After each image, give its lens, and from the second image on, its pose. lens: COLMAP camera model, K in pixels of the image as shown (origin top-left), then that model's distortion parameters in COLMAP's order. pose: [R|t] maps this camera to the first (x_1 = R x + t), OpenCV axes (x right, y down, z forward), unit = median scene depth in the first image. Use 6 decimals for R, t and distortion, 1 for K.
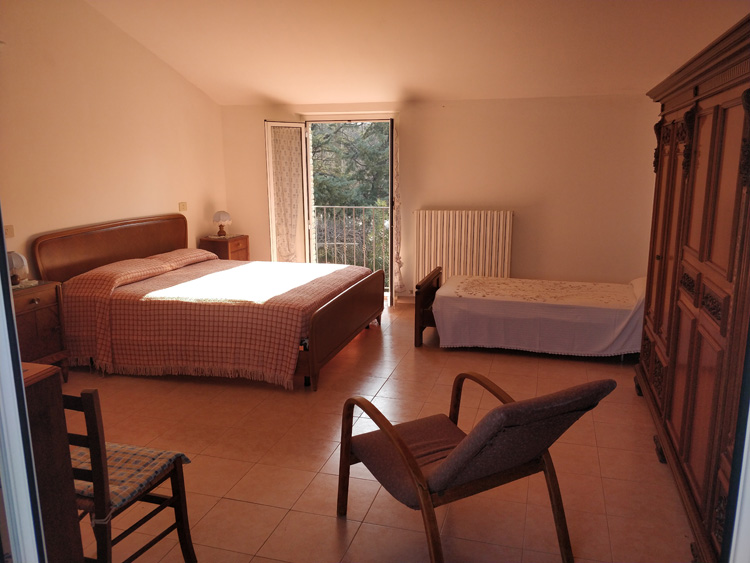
lens RADIAL K [[604.3, 0, 375.0], [0, 604.3, 281.5], [0, 0, 1]] dist [0.148009, -0.260673]
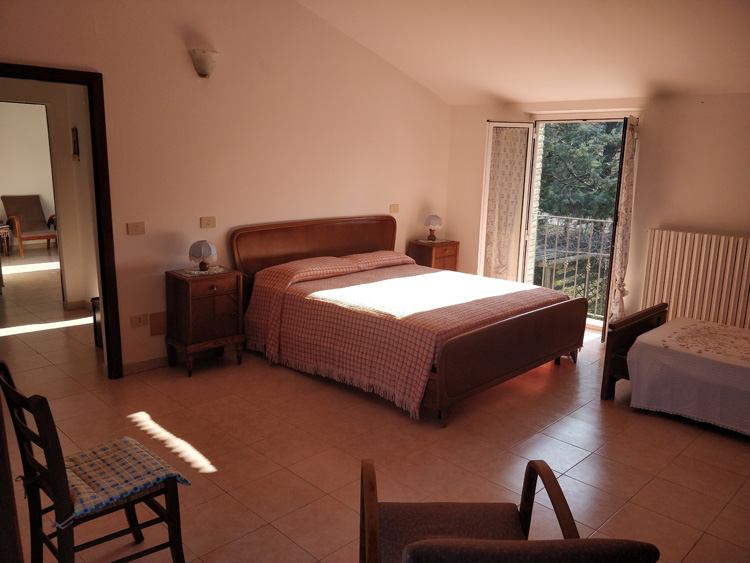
lens RADIAL K [[604.3, 0, 375.0], [0, 604.3, 281.5], [0, 0, 1]] dist [0.148009, -0.260673]
pose [[0.879131, 0.119472, -0.461362, 0.183886], [-0.118811, 0.992445, 0.030603, -0.041733], [0.461532, 0.027911, 0.886684, 0.147909]]
